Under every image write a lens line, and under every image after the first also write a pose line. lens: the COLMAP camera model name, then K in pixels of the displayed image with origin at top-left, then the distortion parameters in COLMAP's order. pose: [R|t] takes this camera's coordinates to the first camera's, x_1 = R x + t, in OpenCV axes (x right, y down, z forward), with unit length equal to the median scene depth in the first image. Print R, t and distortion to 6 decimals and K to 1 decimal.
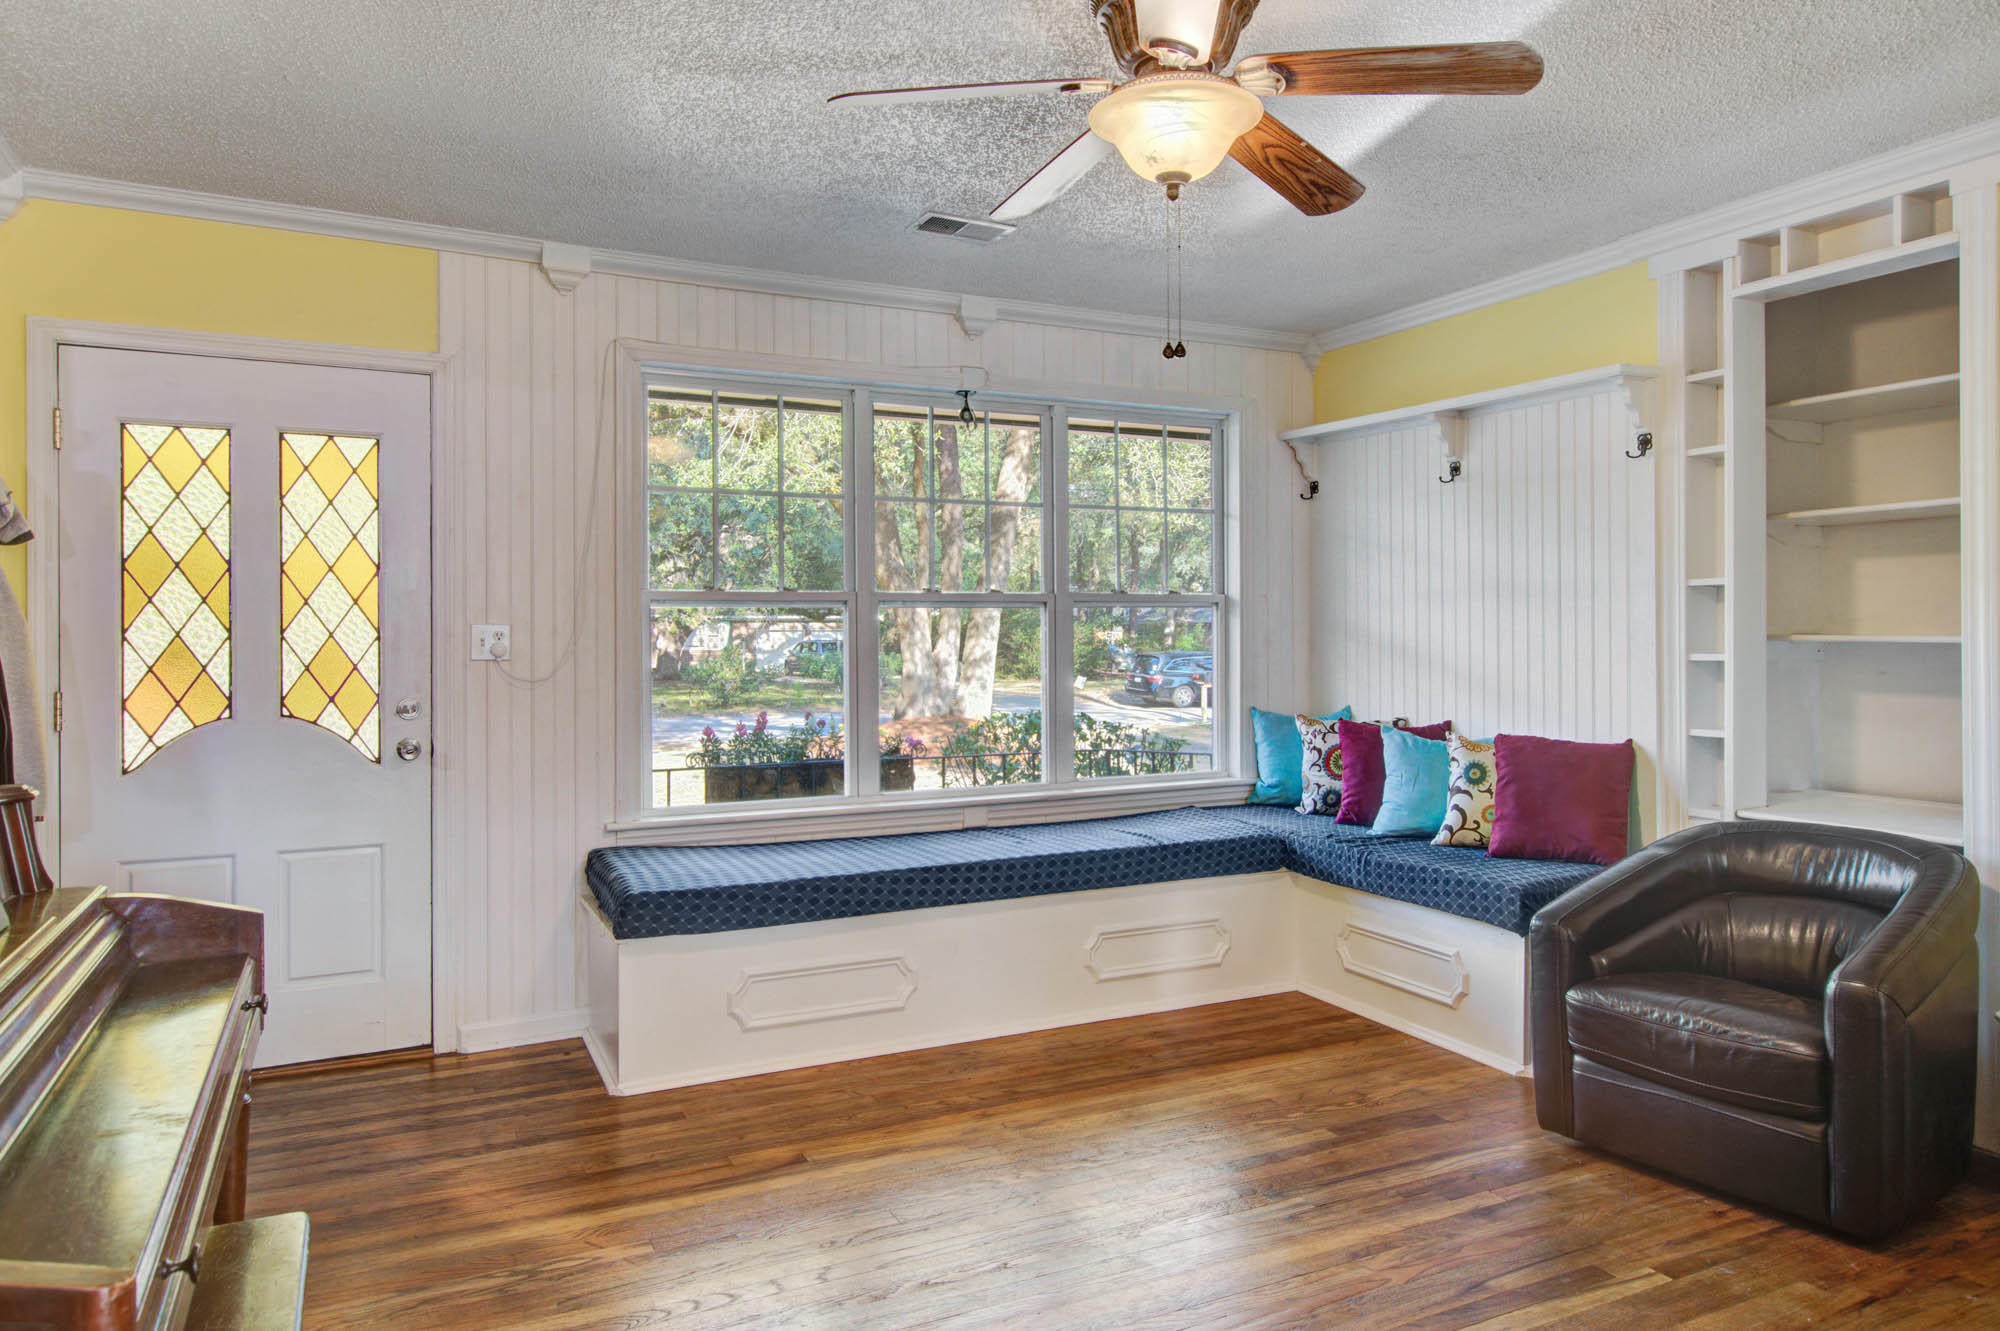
lens RADIAL K [[1273.5, 0, 1001.2], [0, 1273.5, 650.6], [0, 0, 1]] dist [-0.000560, 0.000137]
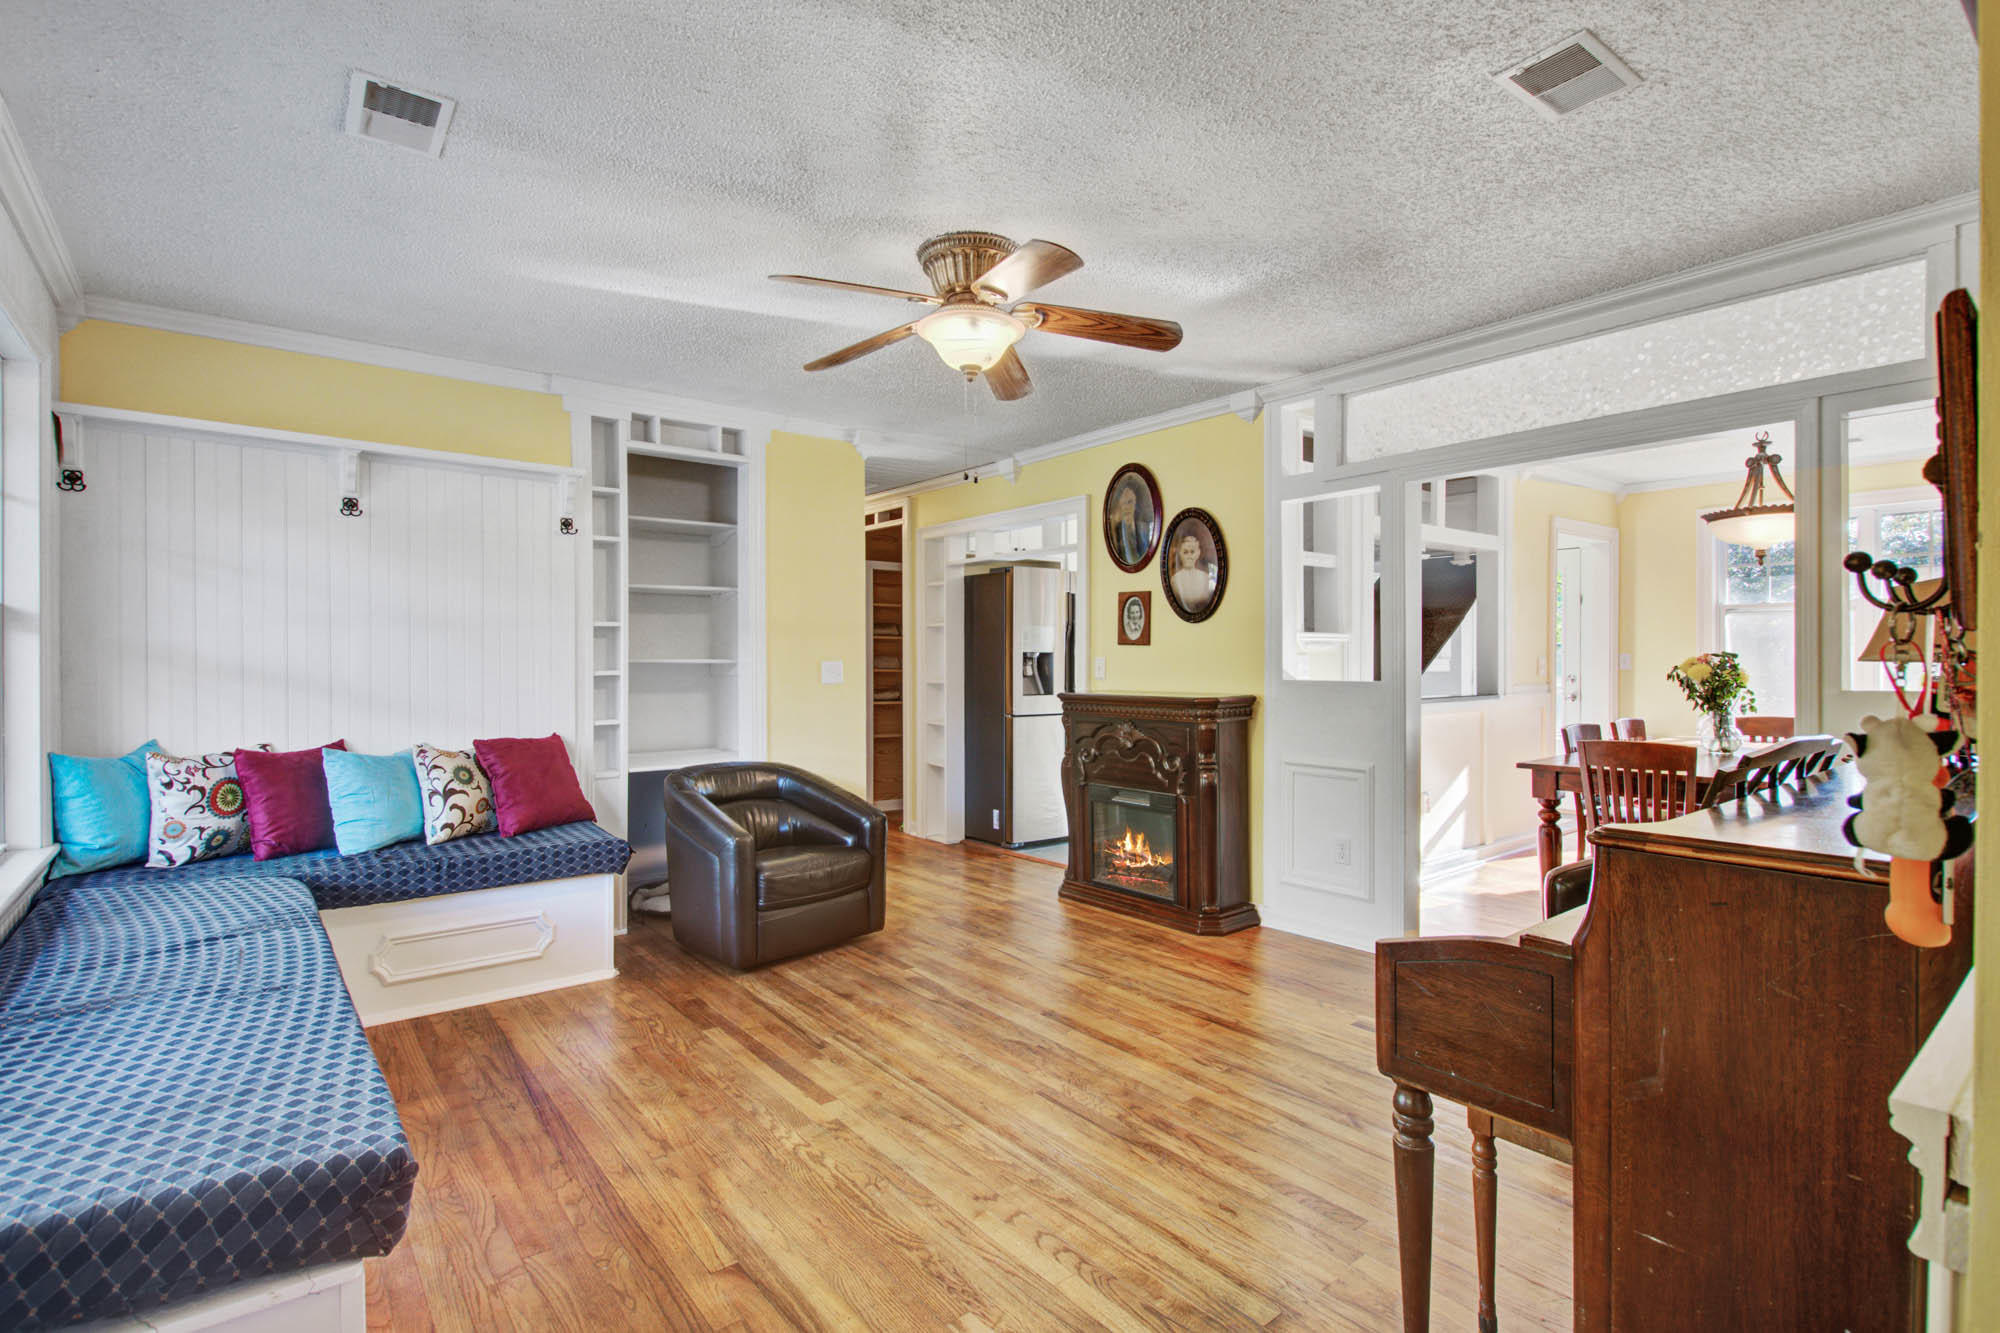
lens RADIAL K [[944.1, 0, 1000.0], [0, 944.1, 666.5], [0, 0, 1]] dist [0.000421, 0.000089]
pose [[-0.213289, -0.005746, 0.976972, -0.664169], [0.013883, 0.999864, 0.008912, -0.006325], [-0.976891, 0.015464, -0.213180, 0.781219]]
